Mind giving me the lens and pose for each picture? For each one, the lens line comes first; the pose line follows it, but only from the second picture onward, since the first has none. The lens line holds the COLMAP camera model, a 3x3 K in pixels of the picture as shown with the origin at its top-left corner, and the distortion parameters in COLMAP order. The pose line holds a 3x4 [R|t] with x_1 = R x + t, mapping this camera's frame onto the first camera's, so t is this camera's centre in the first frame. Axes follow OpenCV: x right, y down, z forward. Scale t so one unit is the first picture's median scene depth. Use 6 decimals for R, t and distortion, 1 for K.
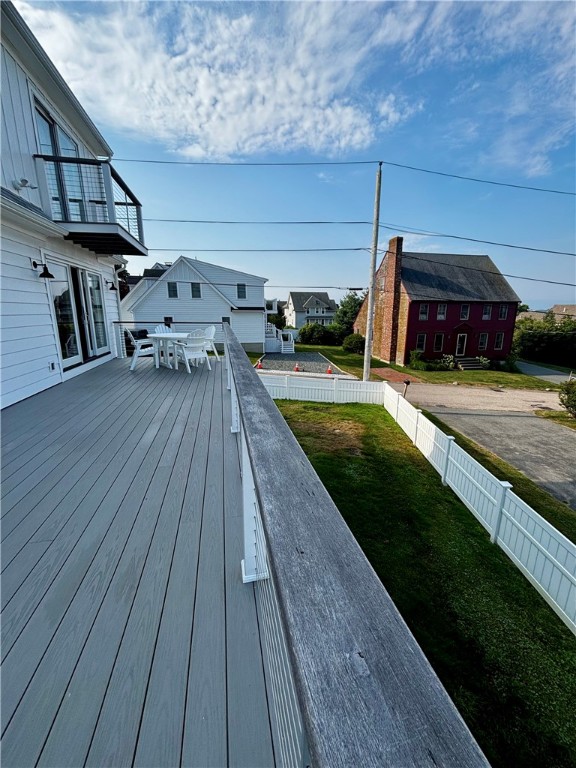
lens RADIAL K [[314.0, 0, 288.0], [0, 314.0, 384.0], [0, 0, 1]] dist [-0.002432, -0.000017]
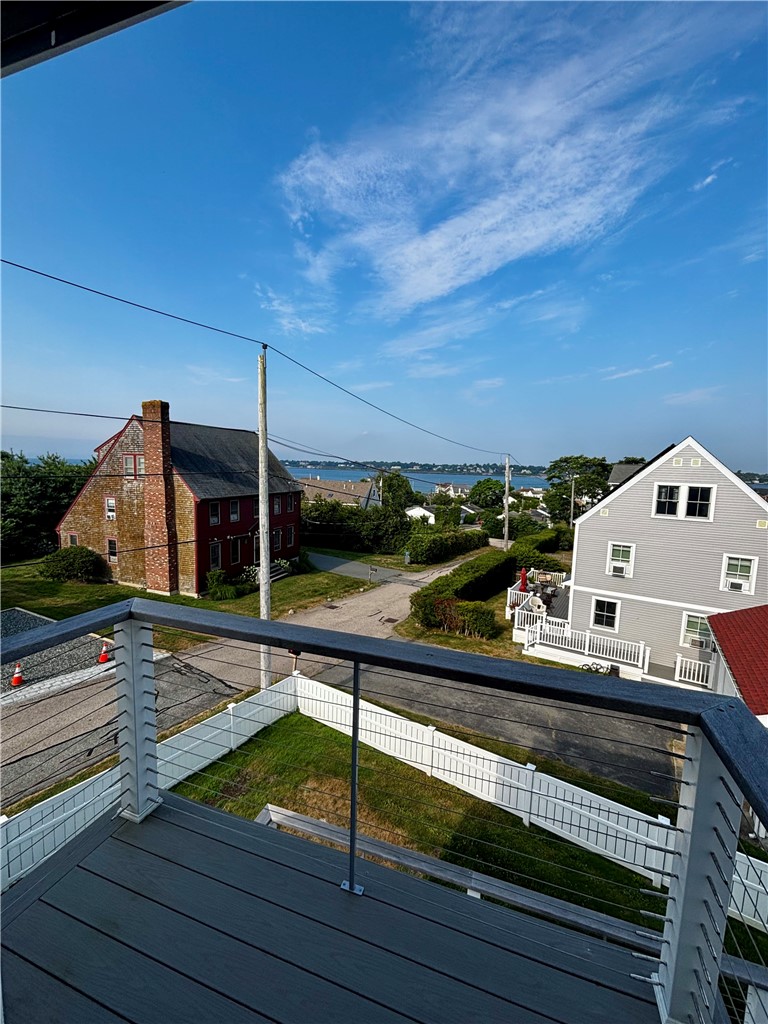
lens RADIAL K [[418.7, 0, 384.0], [0, 418.7, 512.0], [0, 0, 1]] dist [-0.002432, -0.000017]
pose [[0.508204, -0.084513, 0.857080, -0.164065], [0.167127, 0.985934, -0.001879, -0.162608], [-0.844865, 0.144196, 0.515180, 0.200652]]
